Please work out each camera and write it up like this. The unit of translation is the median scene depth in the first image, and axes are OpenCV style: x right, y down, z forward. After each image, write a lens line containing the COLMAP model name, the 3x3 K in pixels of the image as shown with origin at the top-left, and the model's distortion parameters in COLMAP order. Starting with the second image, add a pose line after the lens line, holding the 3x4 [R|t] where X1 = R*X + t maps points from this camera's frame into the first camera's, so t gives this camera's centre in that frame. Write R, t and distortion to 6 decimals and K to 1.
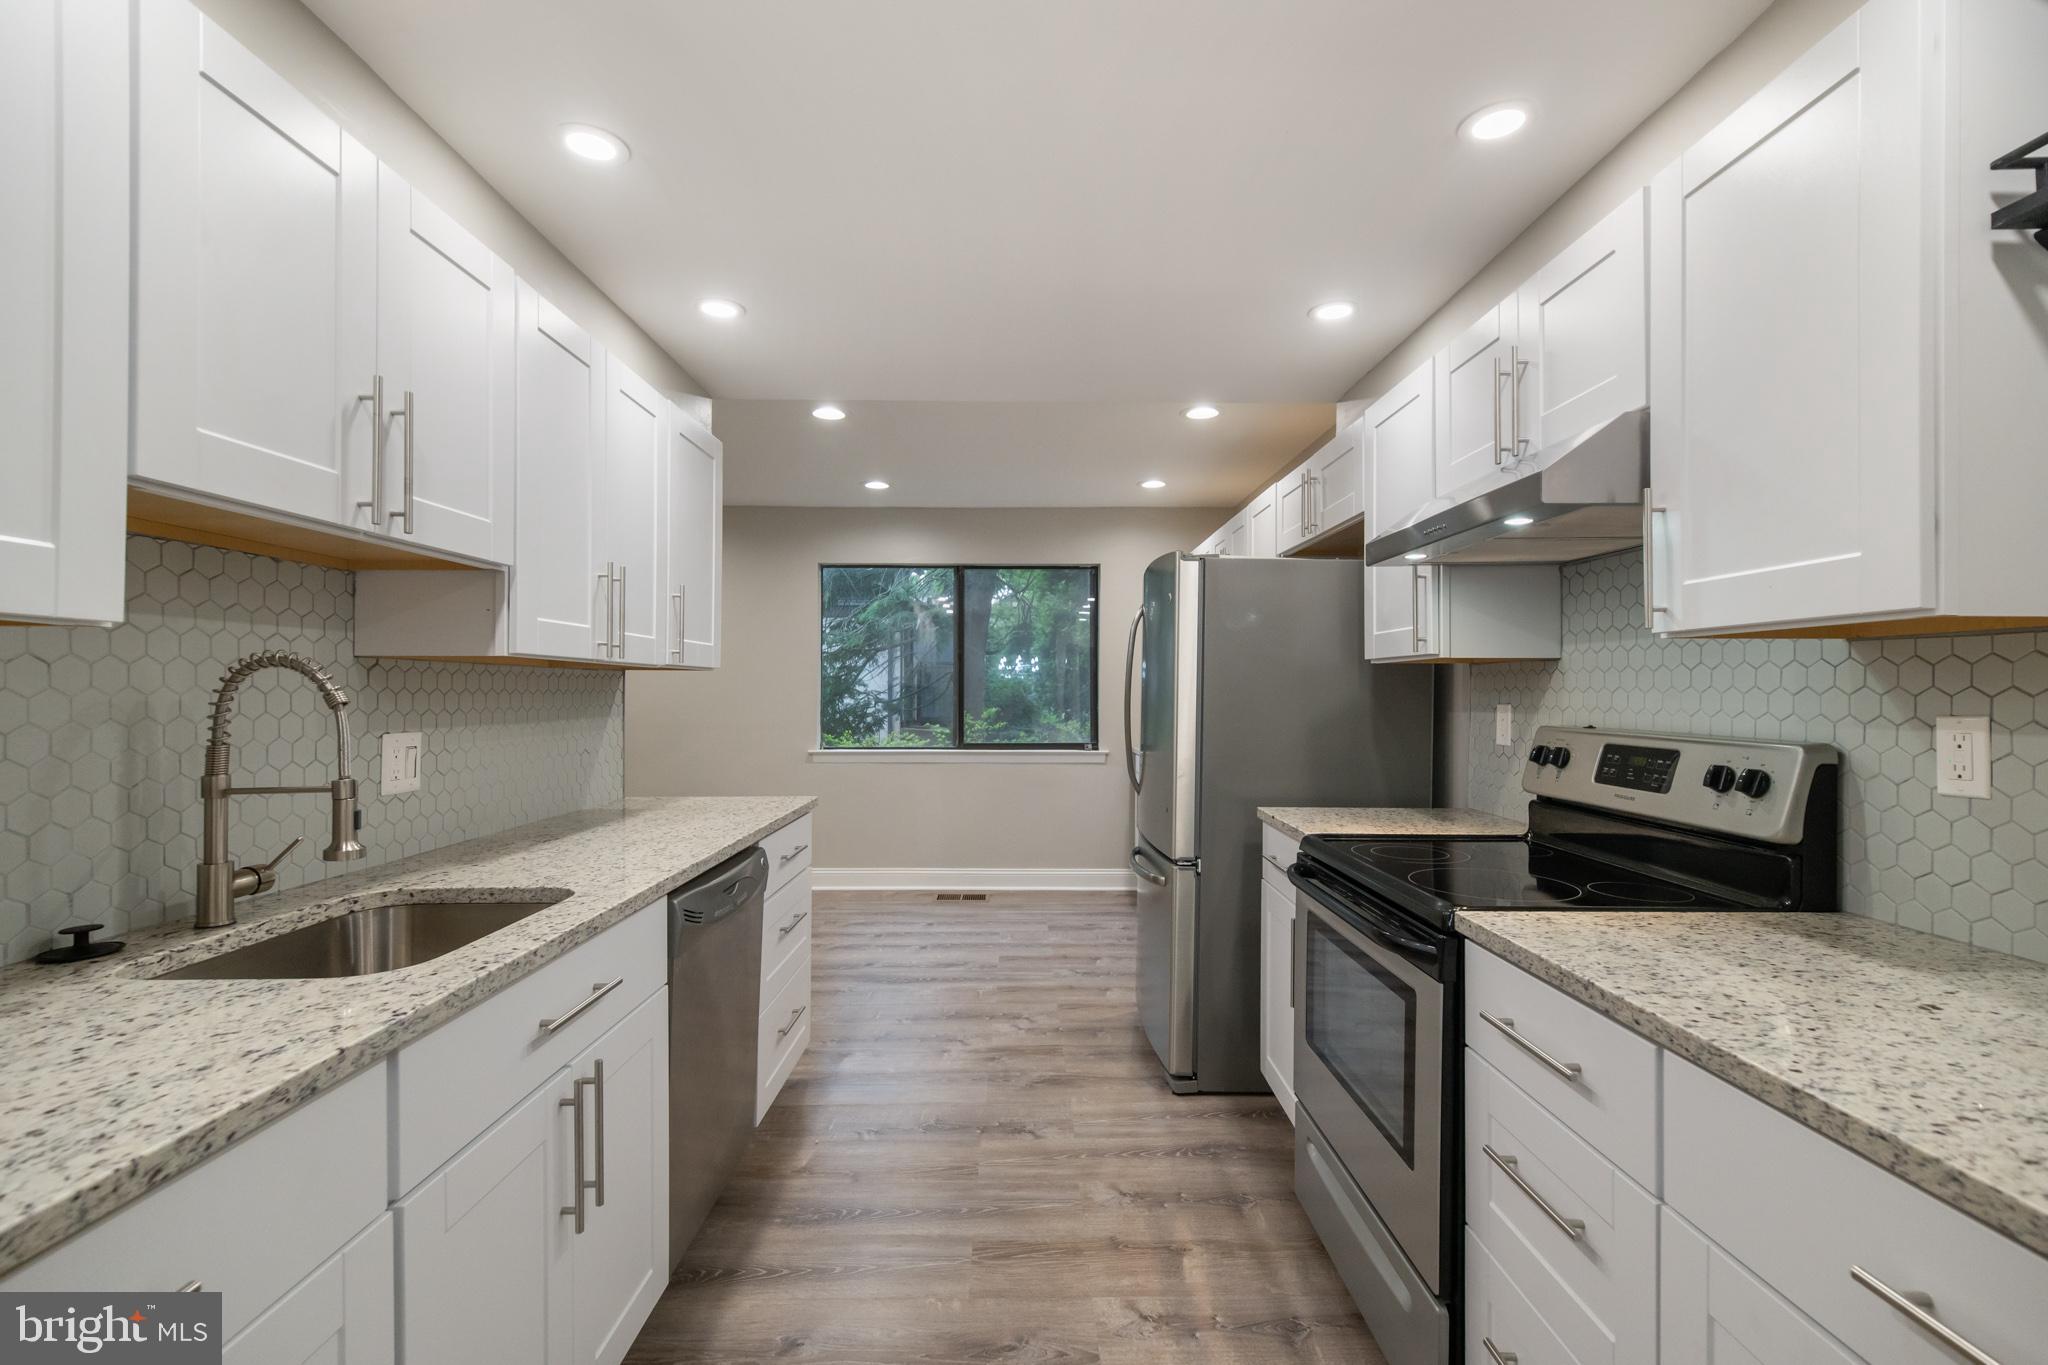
lens RADIAL K [[902.4, 0, 1023.2], [0, 902.4, 688.5], [0, 0, 1]] dist [0.014677, 0.000075]
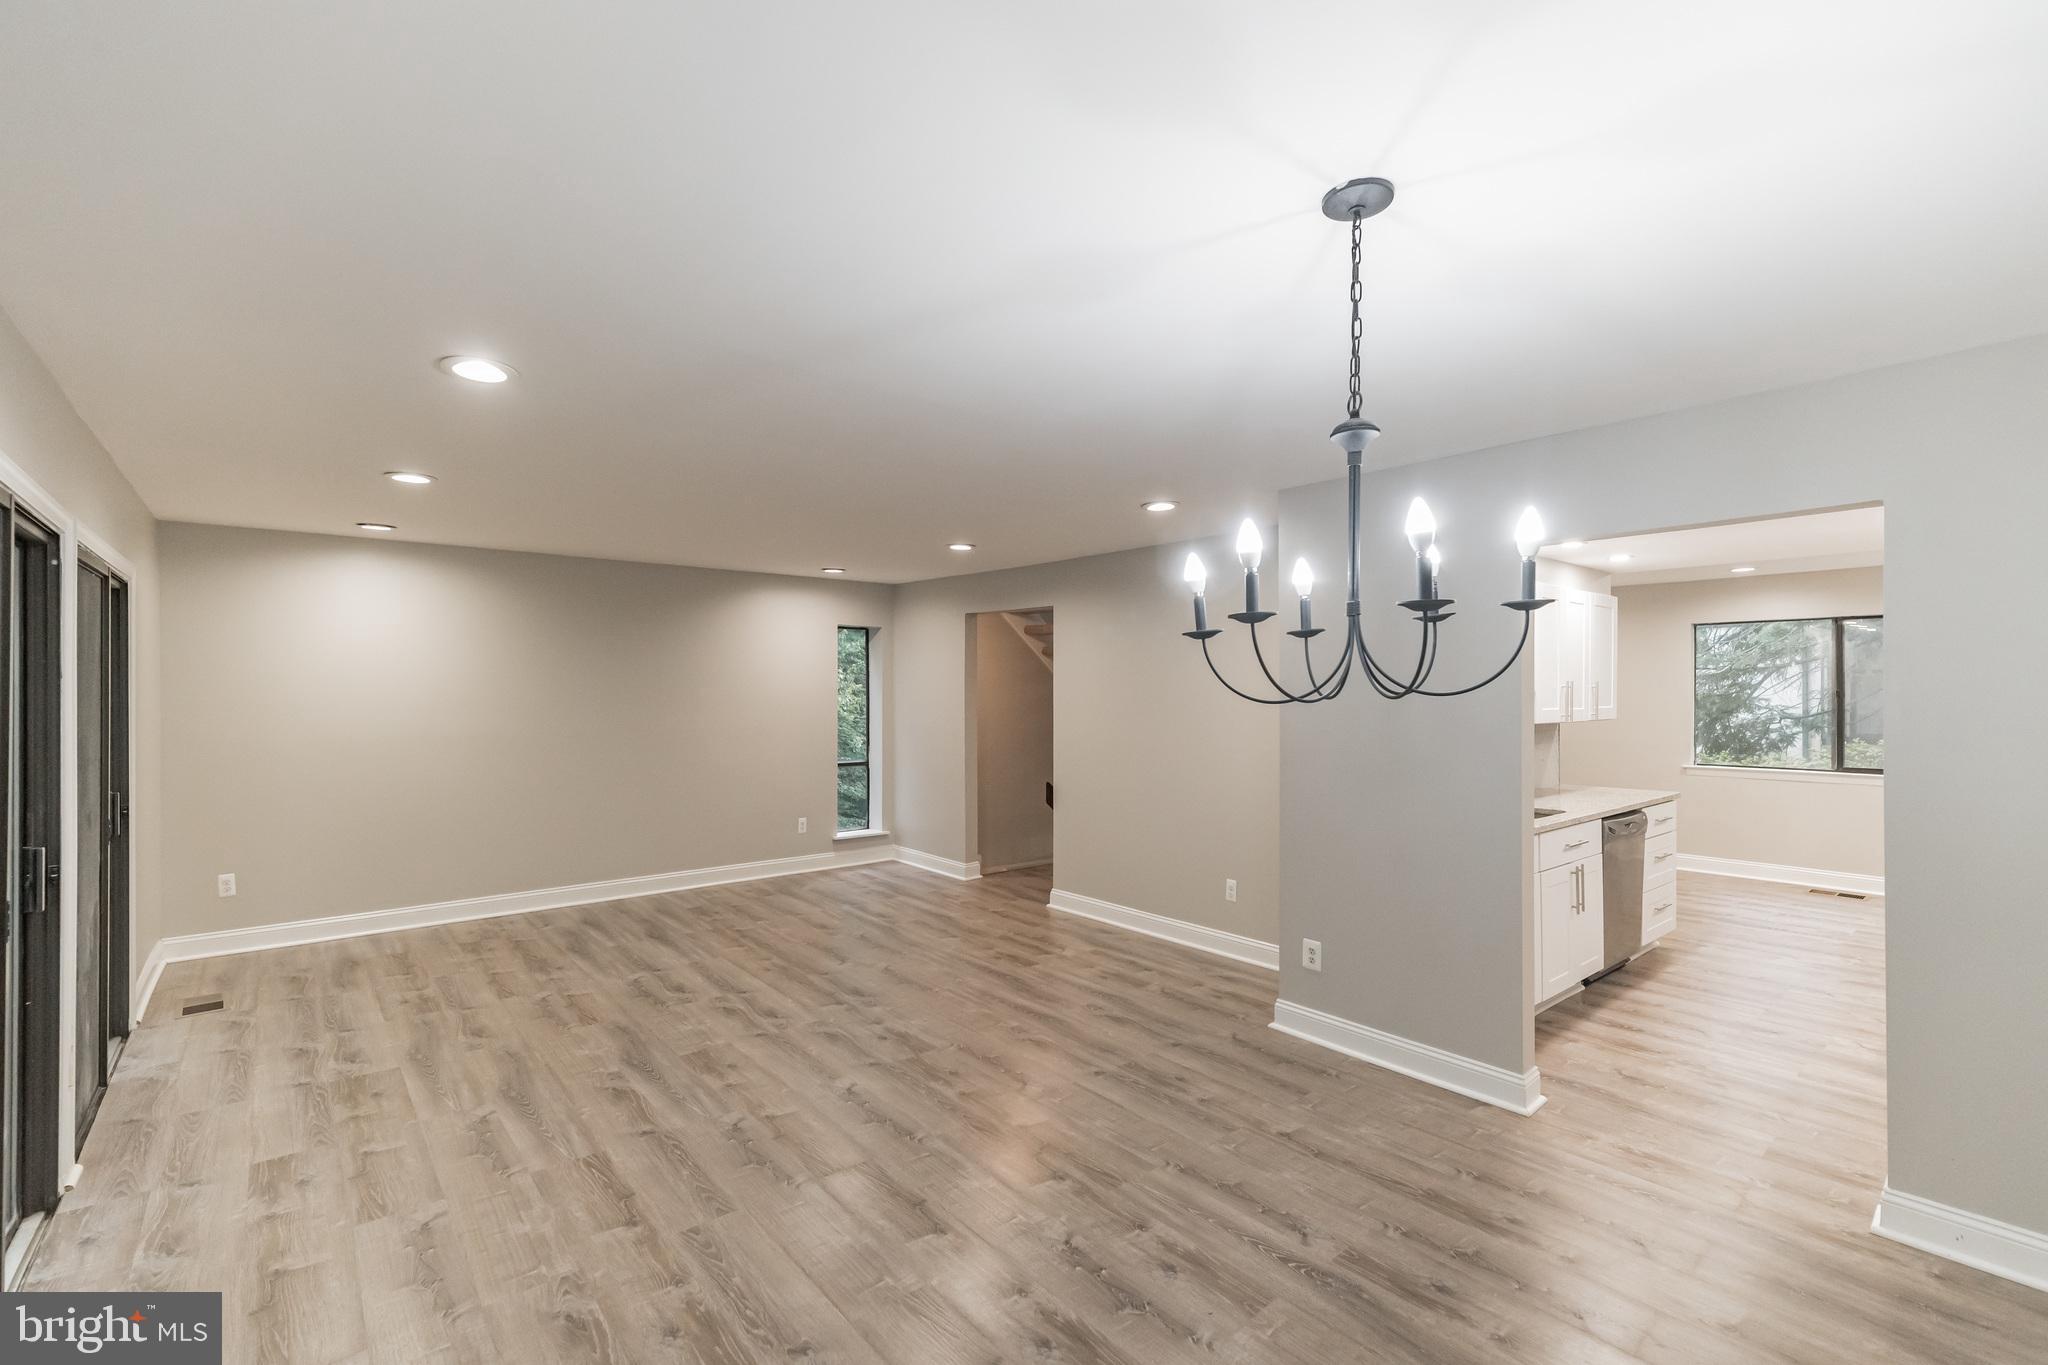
lens RADIAL K [[902.4, 0, 1022.7], [0, 902.4, 690.7], [0, 0, 1]] dist [0.014677, 0.000075]
pose [[0.639863, -0.005109, -0.768472, 0.151626], [0.005625, 0.999982, -0.001965, -0.039223], [0.768468, -0.003066, 0.639881, -0.538116]]
